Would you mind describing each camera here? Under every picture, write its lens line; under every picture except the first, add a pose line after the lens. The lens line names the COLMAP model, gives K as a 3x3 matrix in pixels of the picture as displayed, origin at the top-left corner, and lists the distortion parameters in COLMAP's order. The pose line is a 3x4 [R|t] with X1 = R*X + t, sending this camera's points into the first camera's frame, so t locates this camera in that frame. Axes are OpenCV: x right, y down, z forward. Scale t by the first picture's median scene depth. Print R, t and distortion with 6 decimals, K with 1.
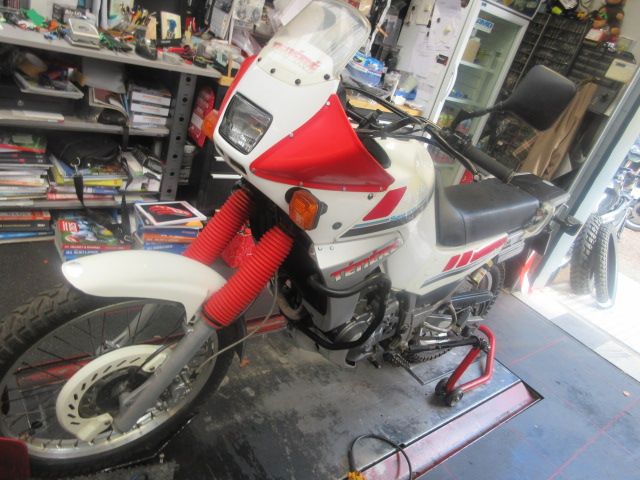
lens RADIAL K [[477.3, 0, 320.0], [0, 477.3, 240.0], [0, 0, 1]] dist [-0.003679, 0.028302]
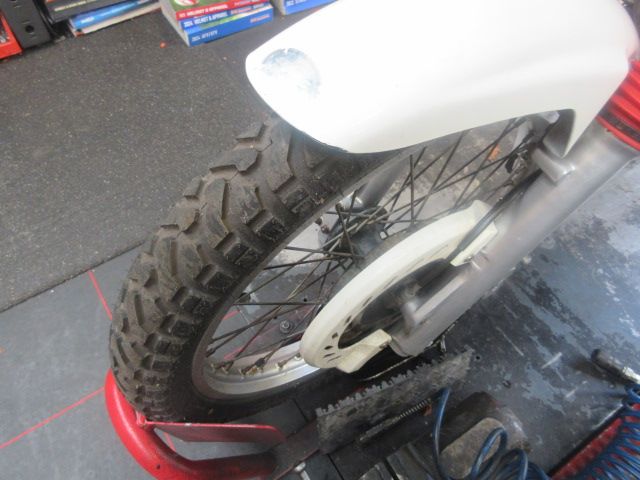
lens RADIAL K [[477.3, 0, 320.0], [0, 477.3, 240.0], [0, 0, 1]] dist [-0.003679, 0.028302]
pose [[0.959598, -0.085597, -0.268039, -0.278597], [0.209093, 0.854380, 0.475725, 0.007970], [0.188287, -0.512550, 0.837759, 0.461904]]
